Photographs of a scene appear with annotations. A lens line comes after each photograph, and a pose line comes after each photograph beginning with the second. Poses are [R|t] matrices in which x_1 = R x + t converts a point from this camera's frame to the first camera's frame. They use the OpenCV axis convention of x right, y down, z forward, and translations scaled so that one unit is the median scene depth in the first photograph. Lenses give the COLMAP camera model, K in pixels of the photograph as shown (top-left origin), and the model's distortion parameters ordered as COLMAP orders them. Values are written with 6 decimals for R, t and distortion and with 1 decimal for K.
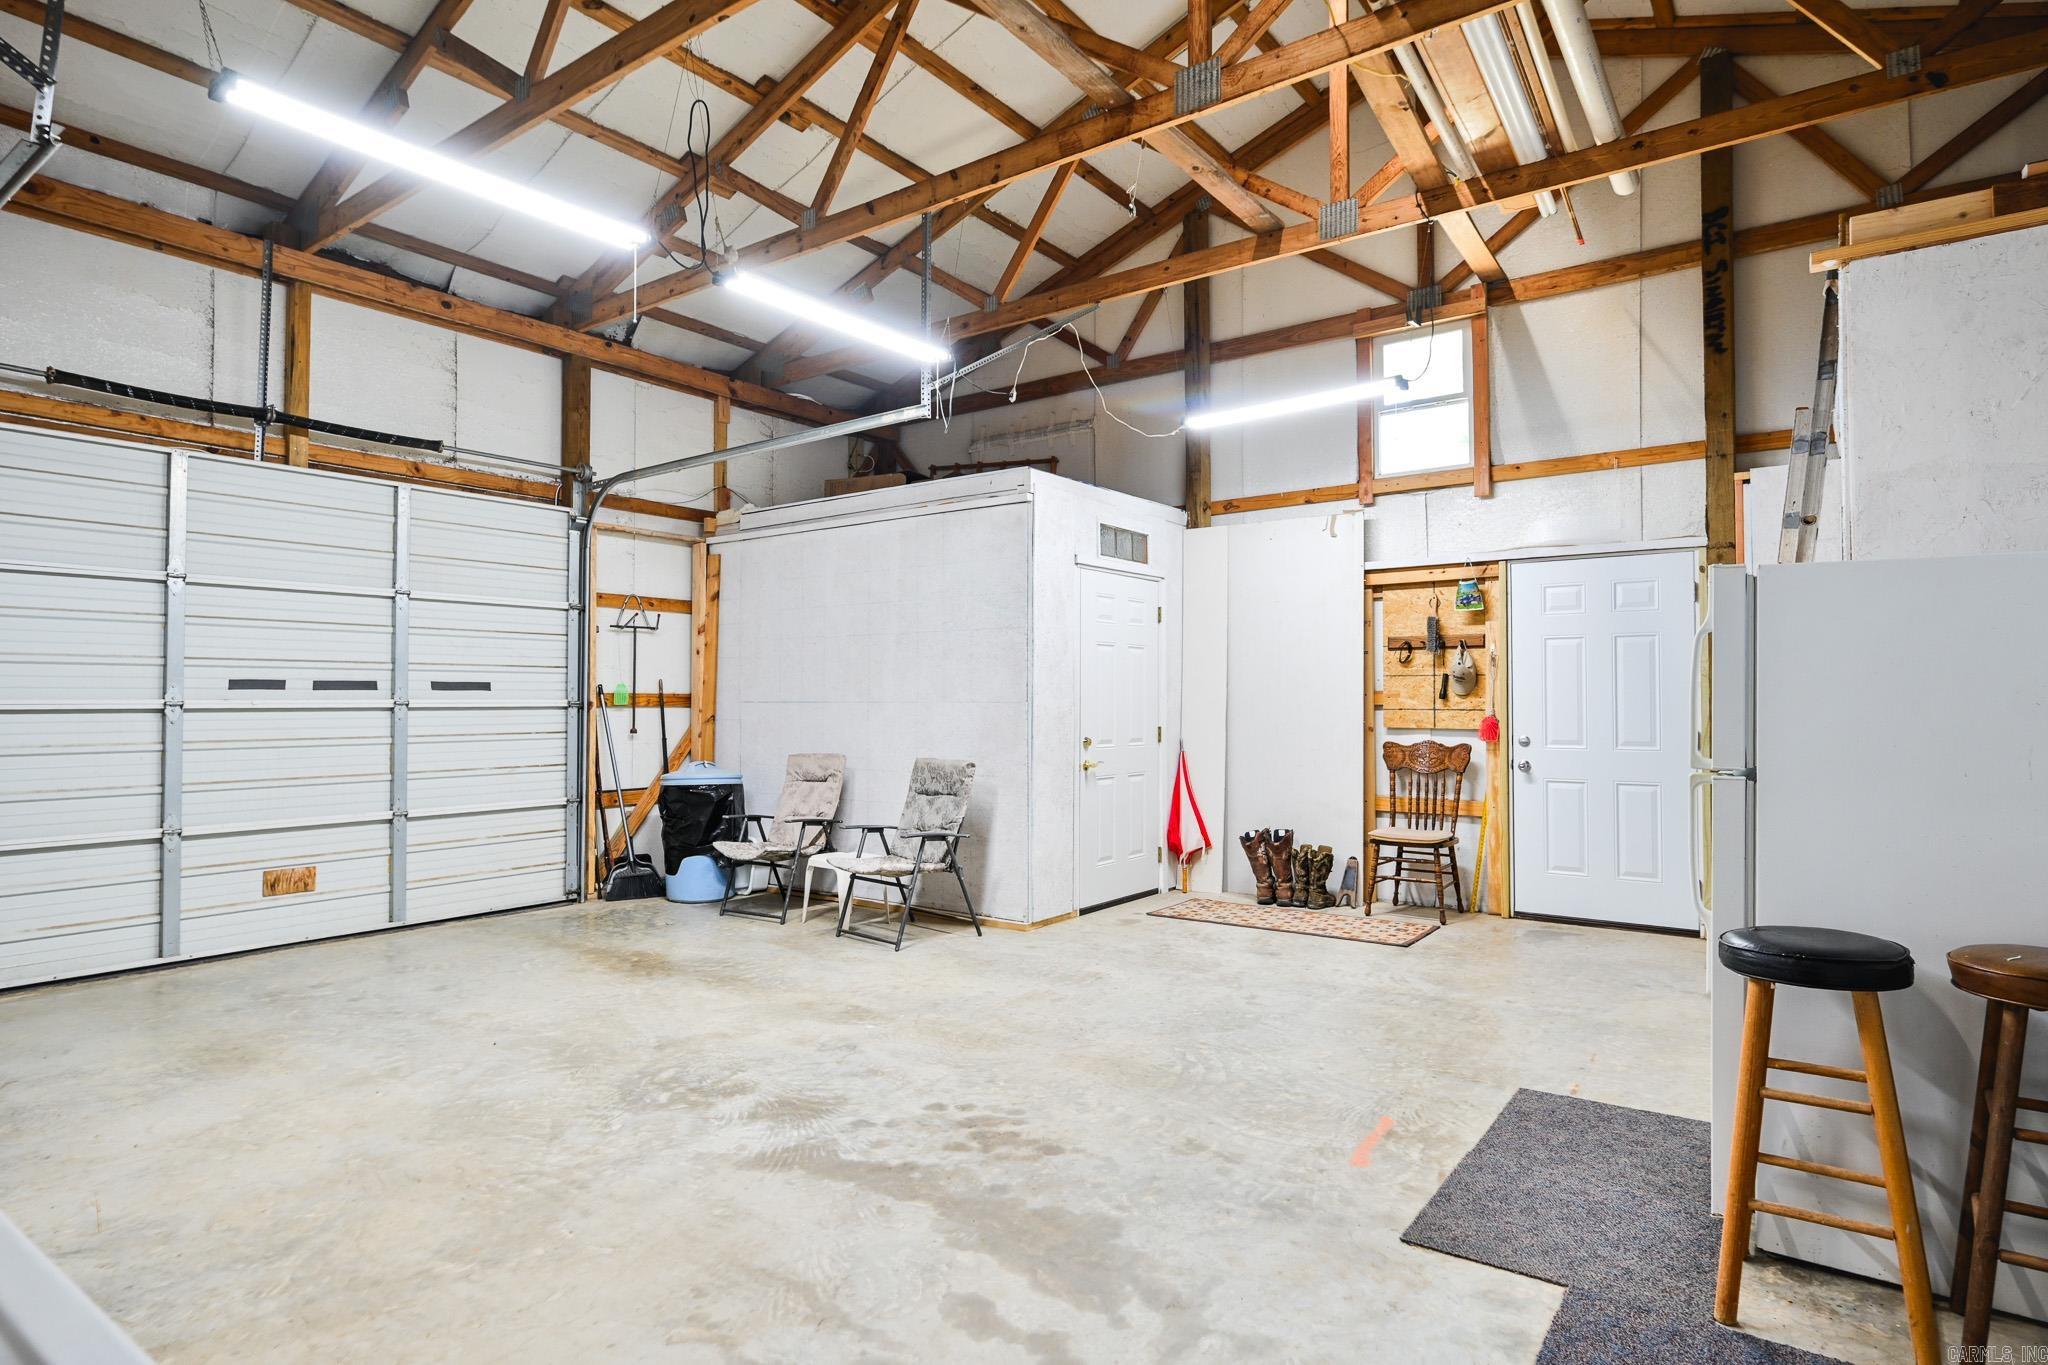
lens RADIAL K [[1096.0, 0, 1019.8], [0, 1096.0, 693.0], [0, 0, 1]] dist [-0.000505, 0.001879]
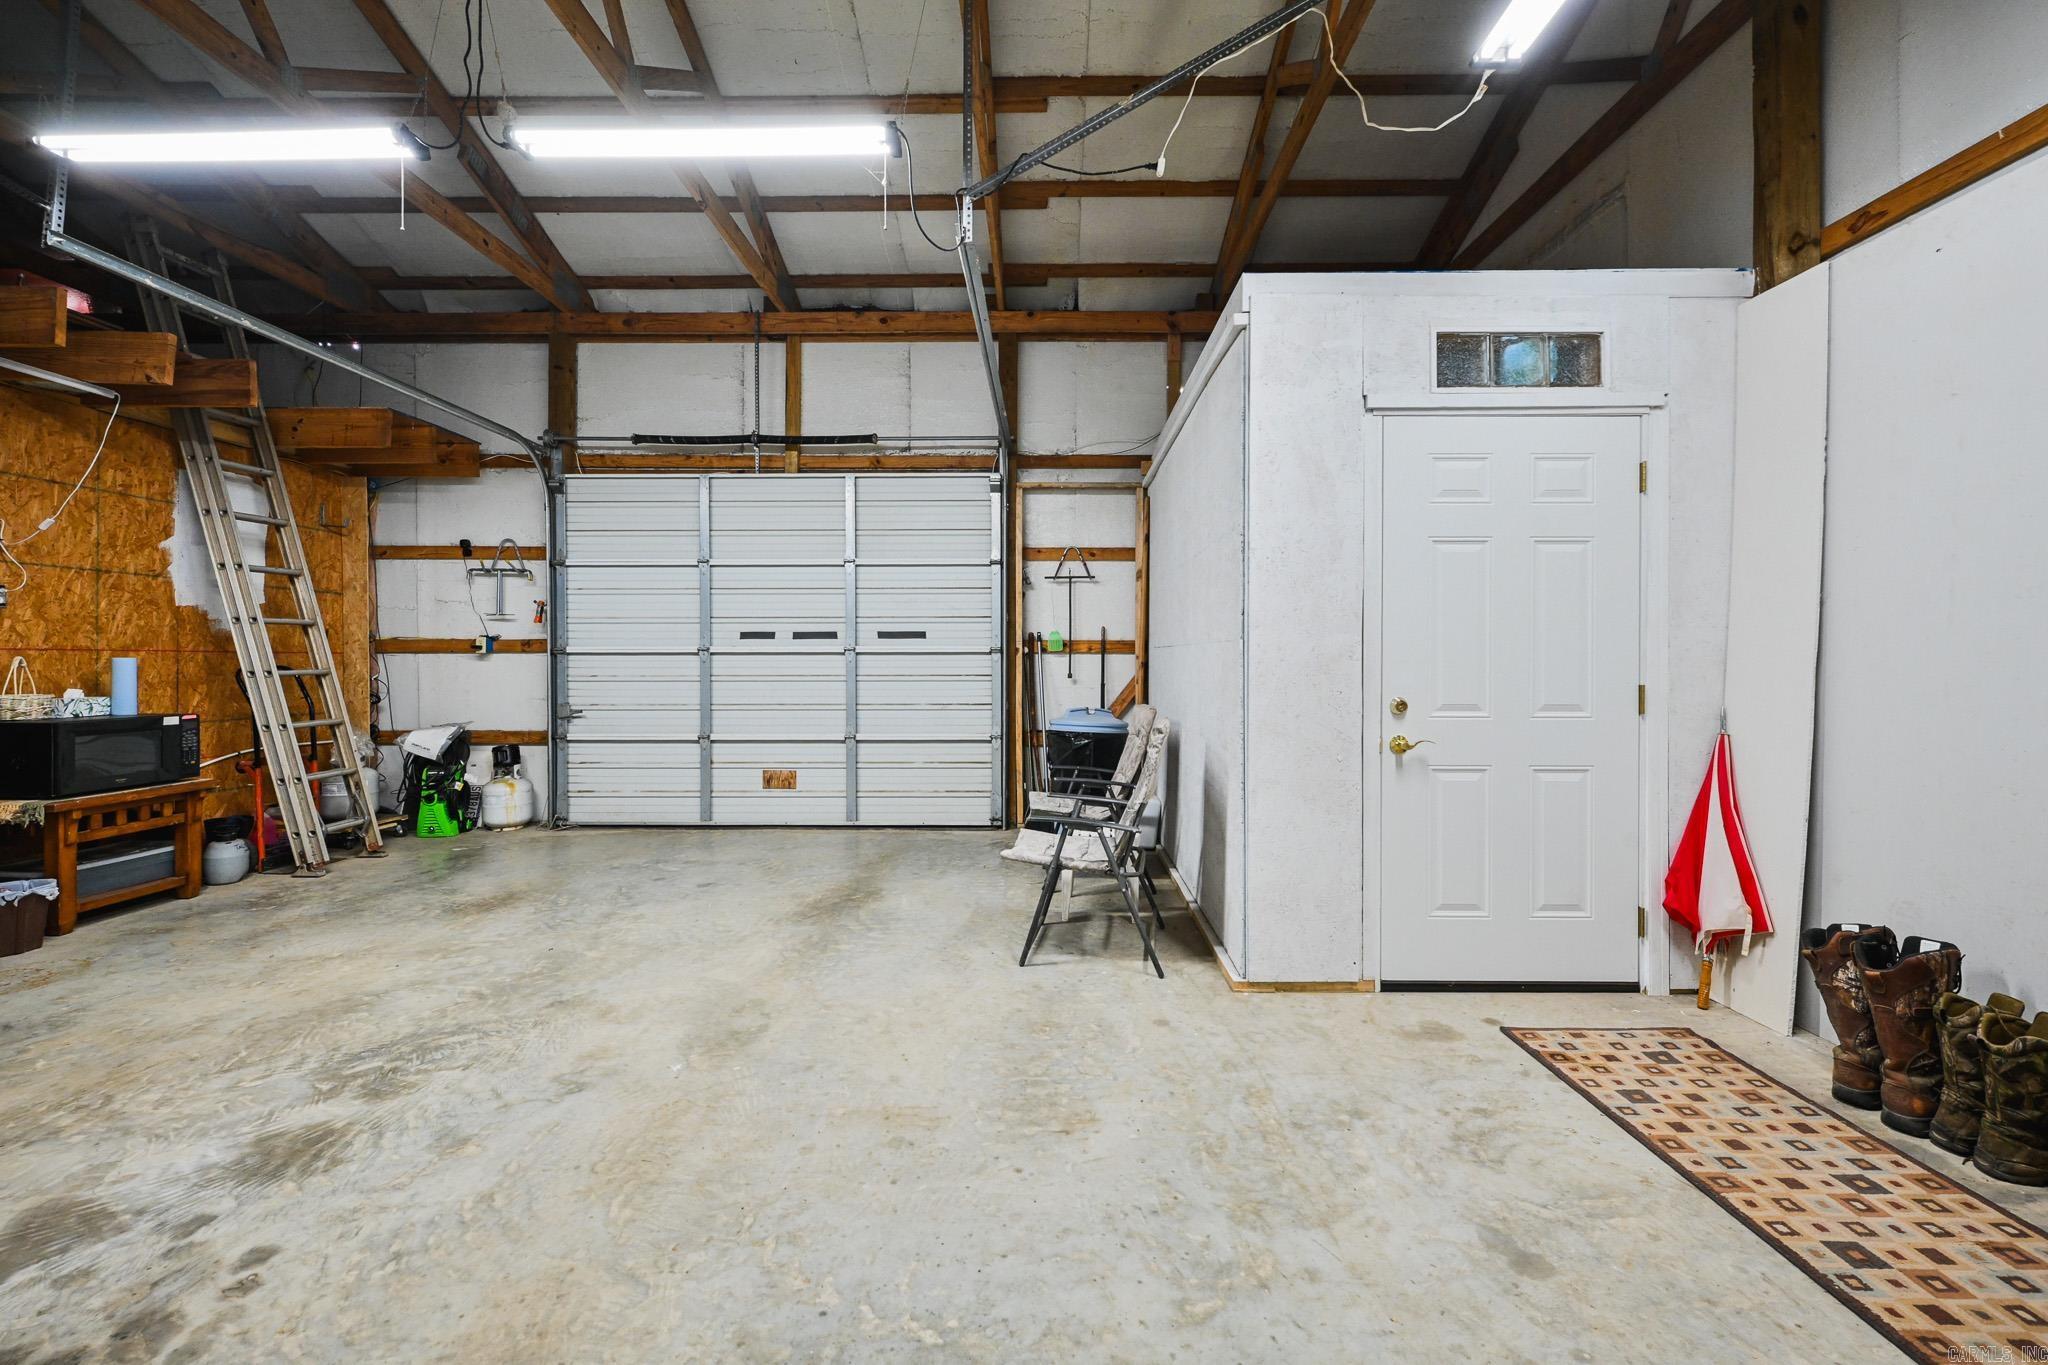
lens RADIAL K [[822.4, 0, 1039.9], [0, 822.4, 664.5], [0, 0, 1]] dist [-0.000923, 0.000149]
pose [[0.593328, 0.007063, -0.804930, 0.458921], [0.004983, 0.999910, 0.012447, 0.023304], [0.804945, -0.011397, 0.593239, 0.865987]]
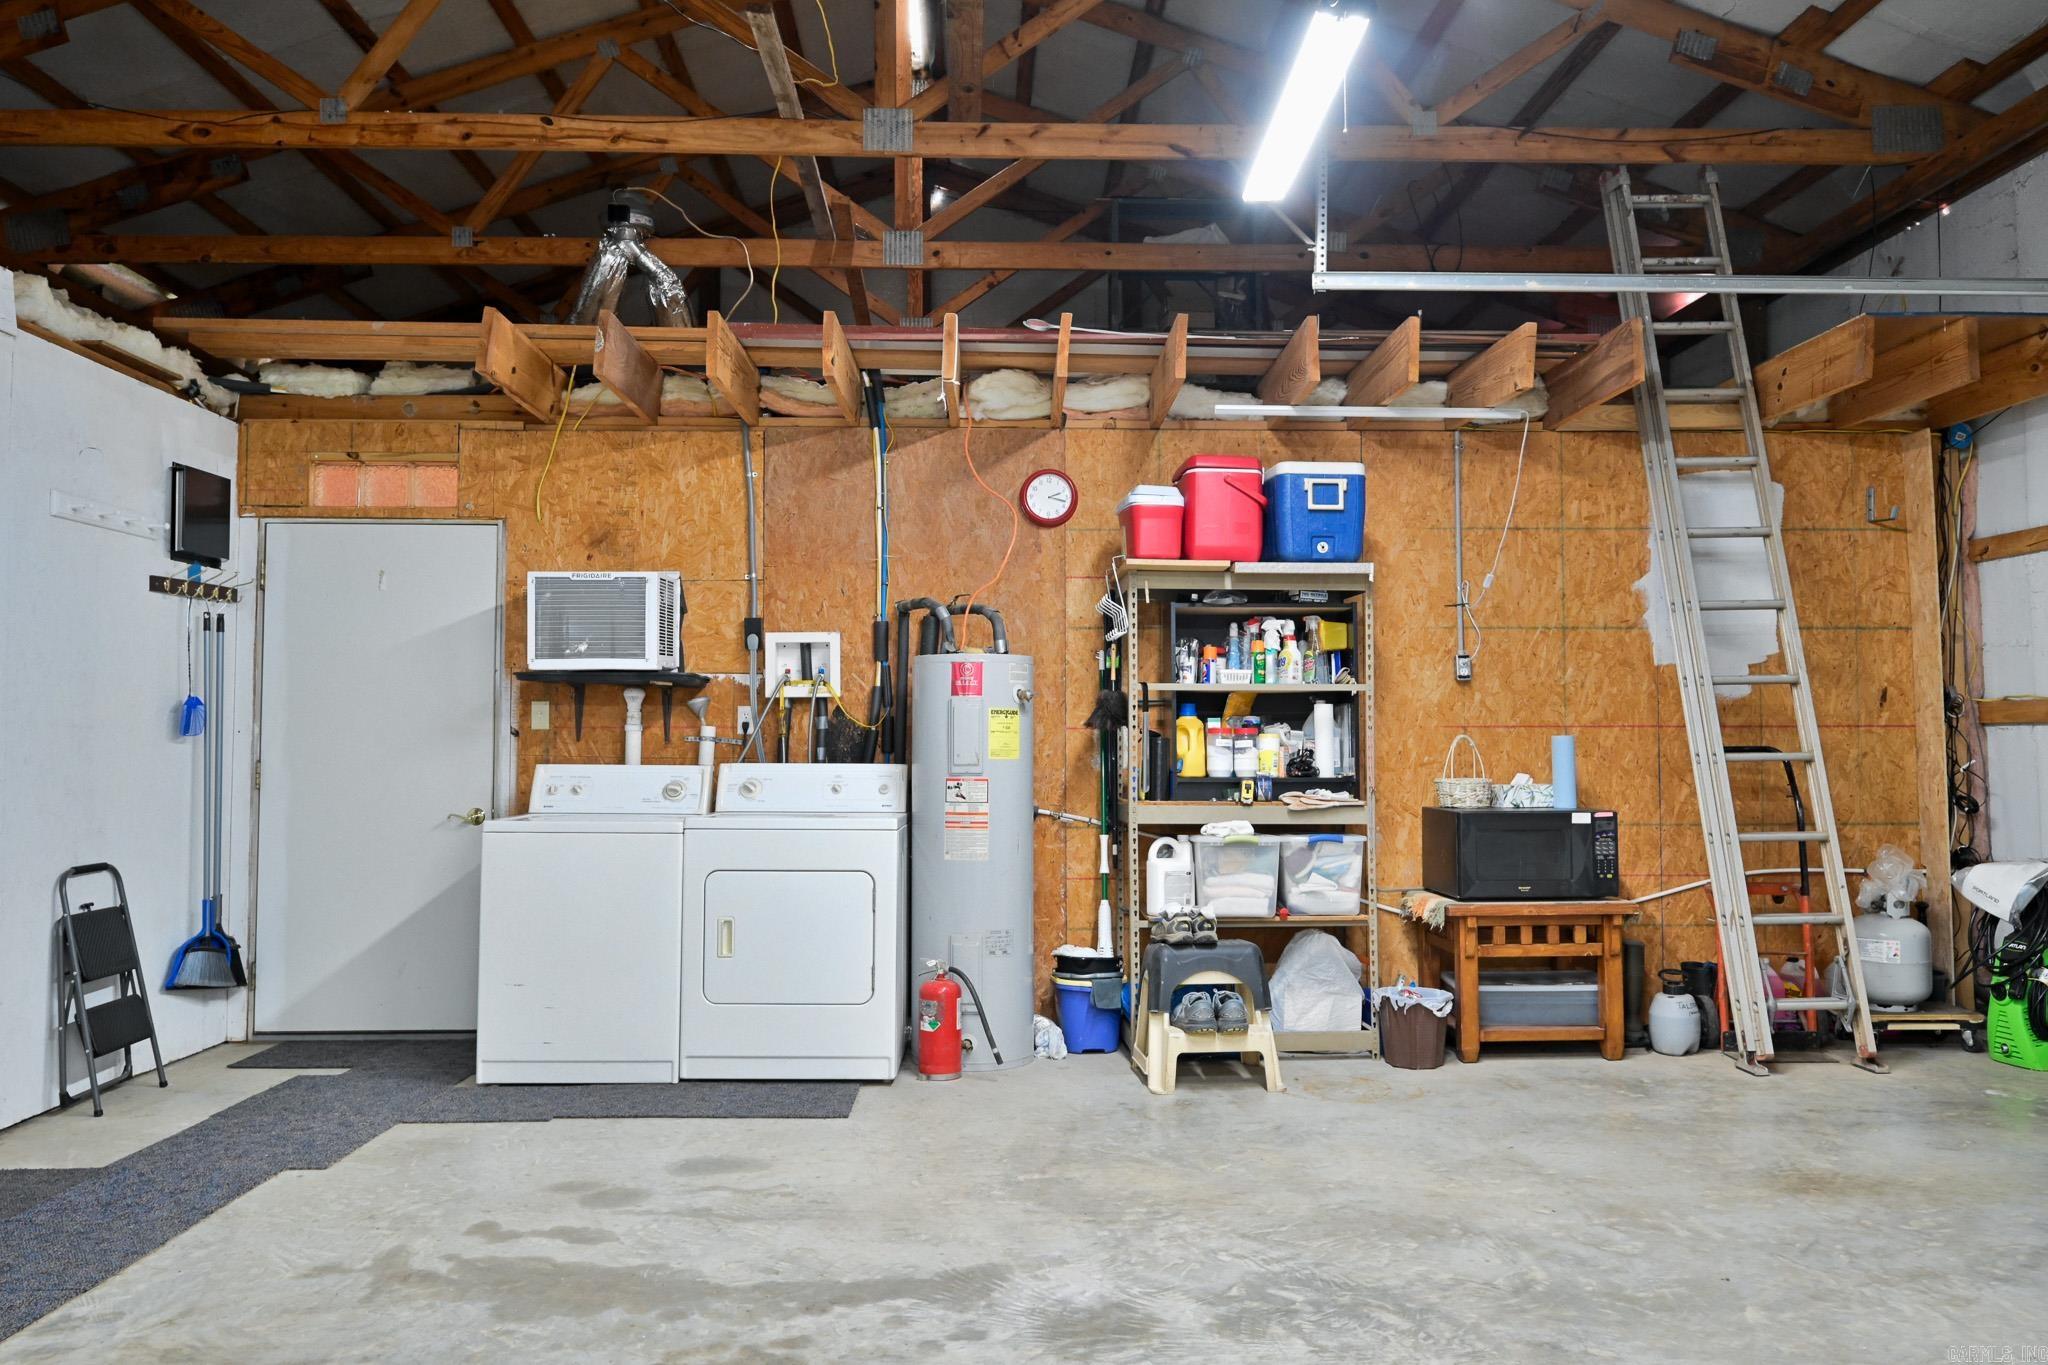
lens RADIAL K [[1487.9, 0, 1013.4], [0, 1487.9, 682.1], [0, 0, 1]] dist [0.000110, -0.002489]
pose [[-0.782545, -0.019022, -0.622303, 0.311334], [0.011832, 0.998898, -0.045412, 0.028874], [0.622481, -0.042900, -0.781458, 1.336340]]
